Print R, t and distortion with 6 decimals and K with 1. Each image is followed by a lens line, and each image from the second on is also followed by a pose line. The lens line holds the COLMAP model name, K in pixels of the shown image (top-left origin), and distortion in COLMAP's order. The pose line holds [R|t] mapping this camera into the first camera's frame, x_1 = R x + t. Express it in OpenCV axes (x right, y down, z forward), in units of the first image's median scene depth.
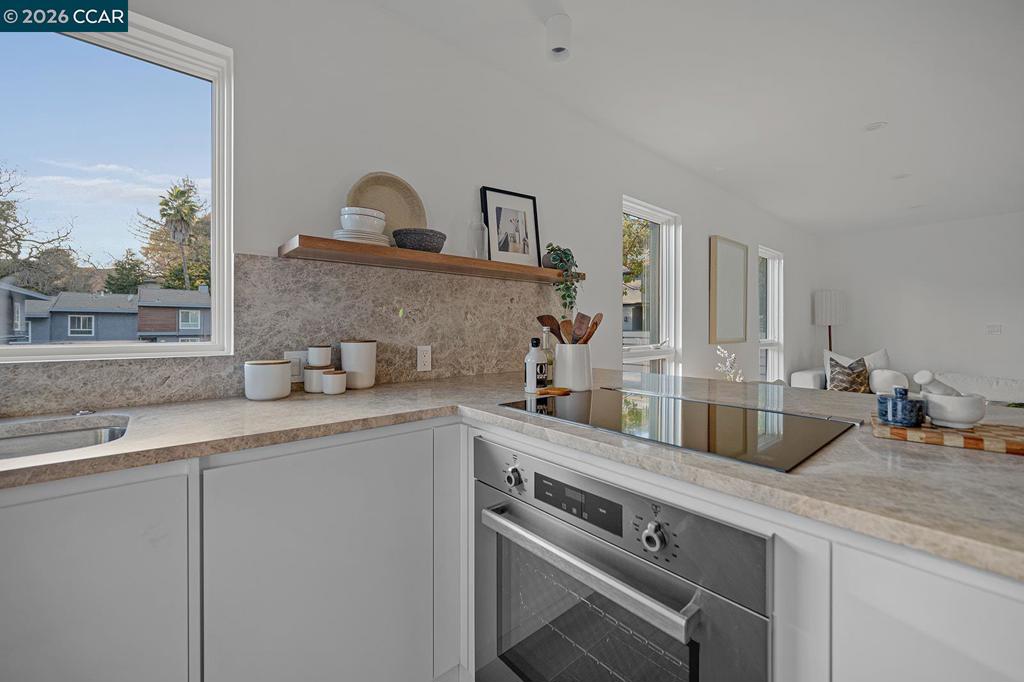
lens RADIAL K [[402.5, 0, 518.8], [0, 402.5, 331.1], [0, 0, 1]] dist [-0.001858, 0.000272]
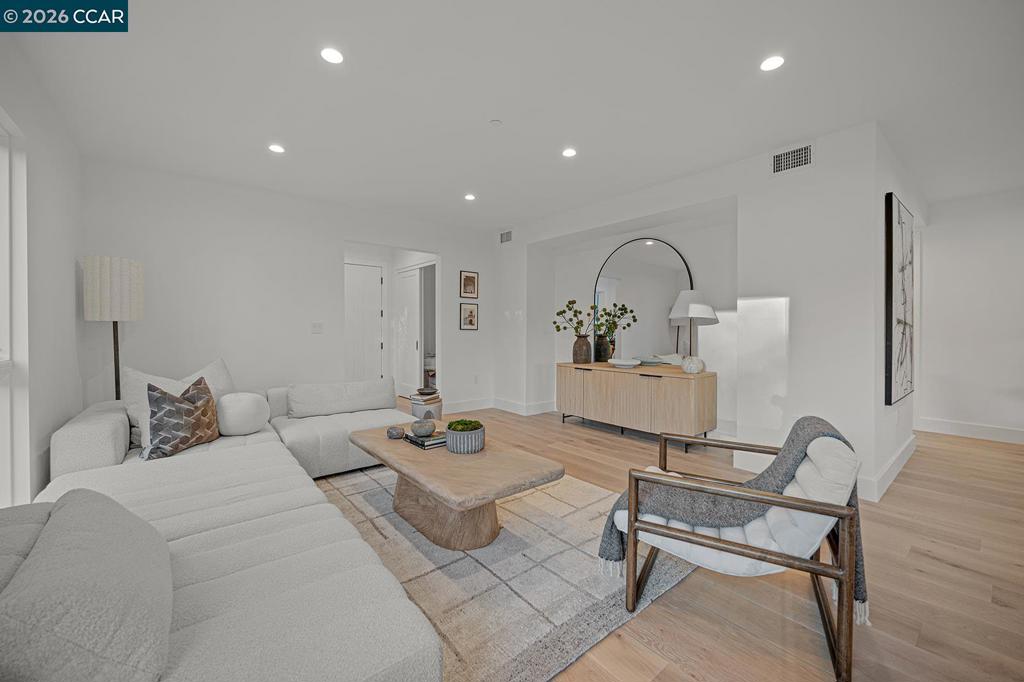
lens RADIAL K [[402.5, 0, 505.9], [0, 402.5, 335.6], [0, 0, 1]] dist [-0.001858, 0.000272]
pose [[0.020245, -0.006752, 0.999772, 0.676786], [0.006976, 0.999954, 0.006612, 0.009459], [-0.999771, 0.006840, 0.020291, 1.308150]]
